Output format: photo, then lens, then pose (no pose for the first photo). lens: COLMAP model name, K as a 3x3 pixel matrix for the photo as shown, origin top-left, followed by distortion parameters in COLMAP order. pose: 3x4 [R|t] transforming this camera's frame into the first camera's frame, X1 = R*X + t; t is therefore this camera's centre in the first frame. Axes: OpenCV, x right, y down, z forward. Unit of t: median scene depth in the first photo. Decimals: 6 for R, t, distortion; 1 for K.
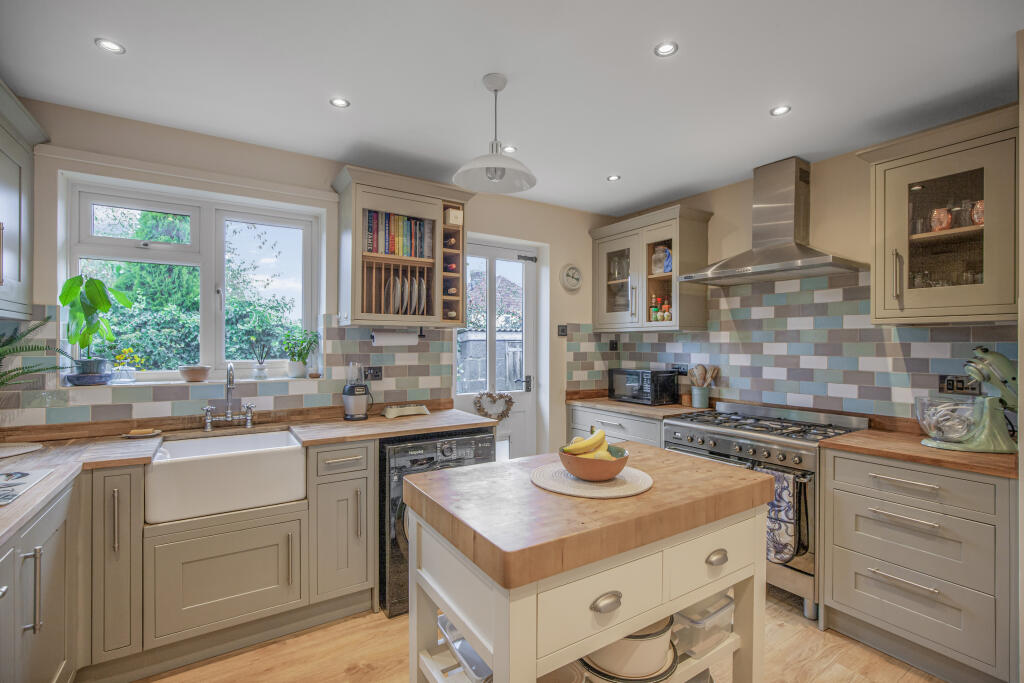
lens RADIAL K [[472.5, 0, 517.3], [0, 472.5, 342.5], [0, 0, 1]] dist [-0.014799, 0.003350]
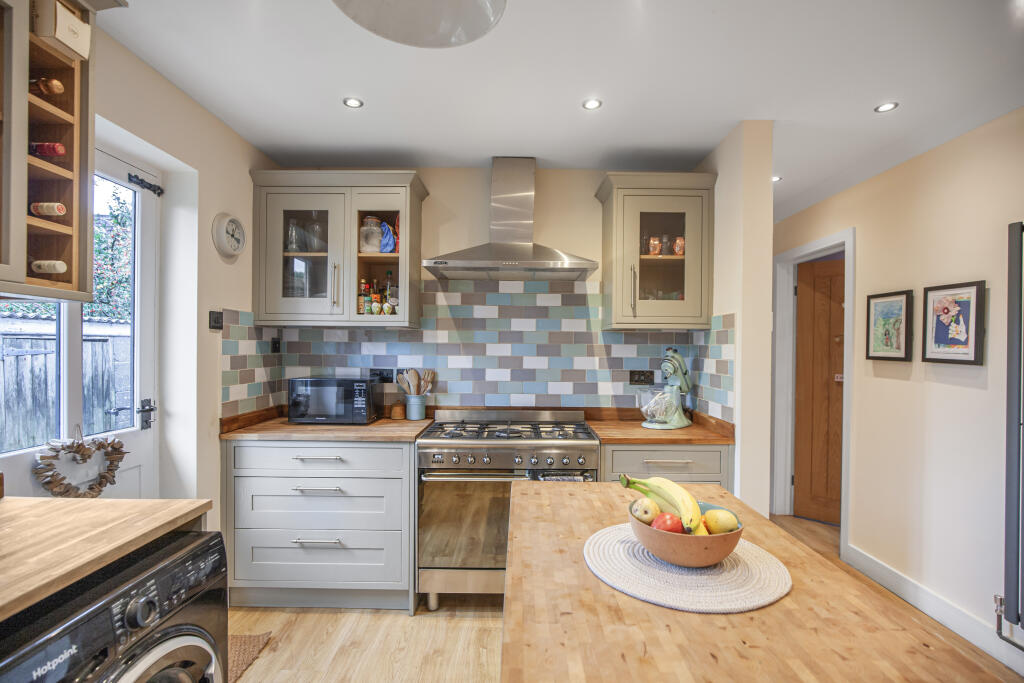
lens RADIAL K [[472.5, 0, 515.4], [0, 472.5, 349.8], [0, 0, 1]] dist [-0.014799, 0.003350]
pose [[0.550062, -0.002241, 0.835121, -0.246040], [-0.009876, 0.999909, 0.009188, 0.003905], [-0.835066, -0.013301, 0.549989, 0.430262]]
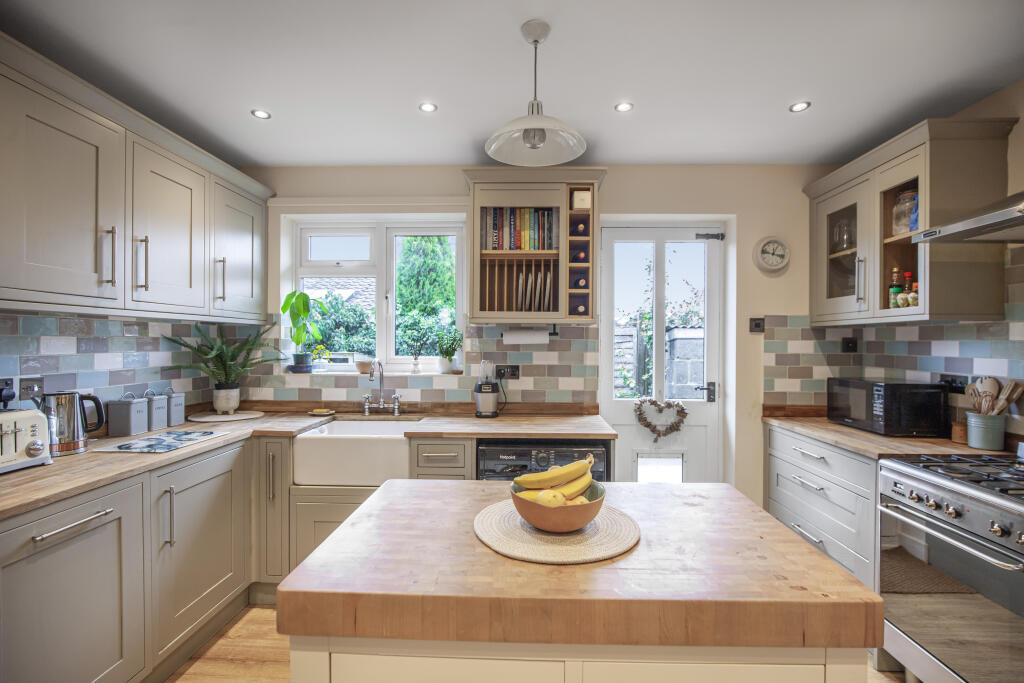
lens RADIAL K [[472.5, 0, 515.4], [0, 472.5, 342.7], [0, 0, 1]] dist [-0.014799, 0.003350]
pose [[0.819227, 0.000773, -0.573469, 0.265047], [-0.000061, 0.999999, 0.001260, 0.002740], [0.573470, -0.000997, 0.819226, 0.187015]]
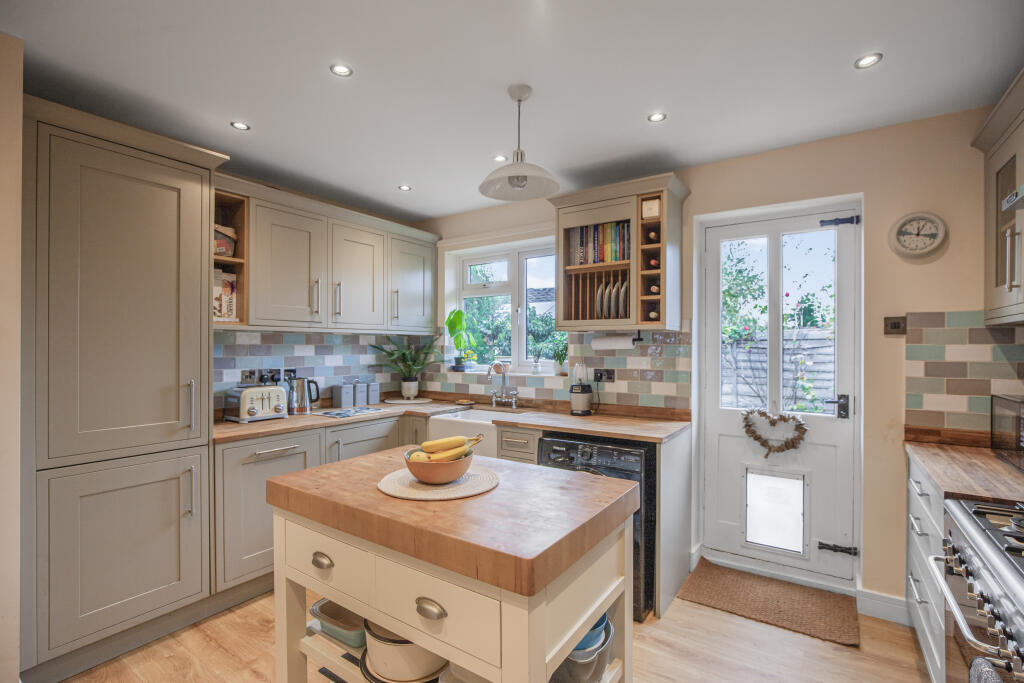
lens RADIAL K [[472.5, 0, 515.7], [0, 472.5, 345.9], [0, 0, 1]] dist [-0.014799, 0.003350]
pose [[0.383023, -0.005449, -0.923723, 0.584122], [0.002684, 0.999985, -0.004786, 0.003237], [0.923735, -0.000646, 0.383032, 0.389836]]
